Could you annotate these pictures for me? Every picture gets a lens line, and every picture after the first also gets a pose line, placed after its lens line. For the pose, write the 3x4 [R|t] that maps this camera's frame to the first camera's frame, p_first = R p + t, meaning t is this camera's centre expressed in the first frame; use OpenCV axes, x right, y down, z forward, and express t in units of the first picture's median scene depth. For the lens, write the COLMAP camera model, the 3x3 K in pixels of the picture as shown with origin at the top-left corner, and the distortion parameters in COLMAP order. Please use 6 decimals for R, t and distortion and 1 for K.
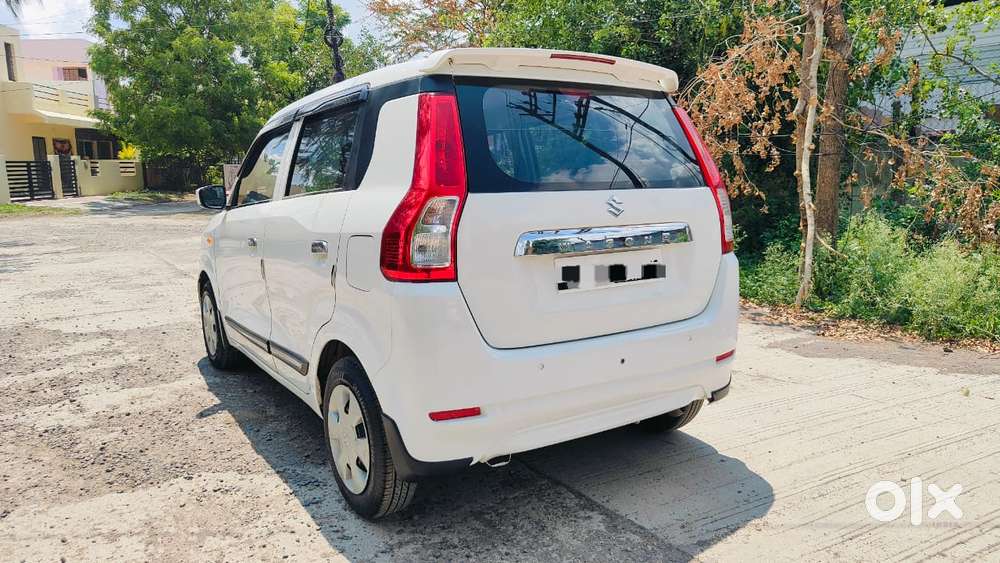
lens RADIAL K [[694.0, 0, 504.3], [0, 694.0, 279.6], [0, 0, 1]] dist [0.006870, -0.002744]
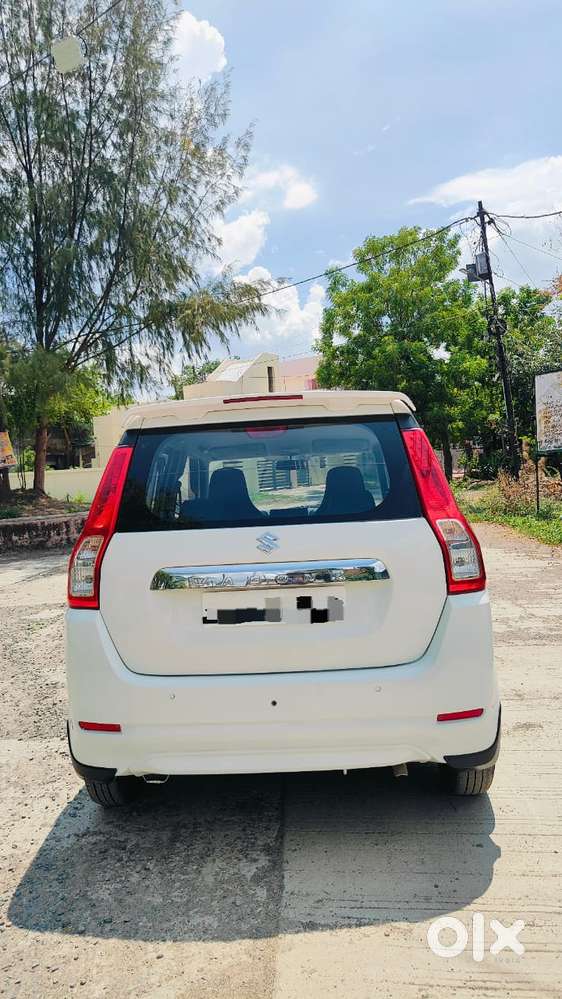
lens RADIAL K [[693.3, 0, 282.3], [0, 693.3, 503.3], [0, 0, 1]] dist [0.006870, -0.002744]
pose [[0.803854, -0.005721, -0.594800, 0.743402], [-0.042110, 0.996898, -0.066499, -0.095031], [0.593335, 0.078502, 0.801119, 0.205384]]
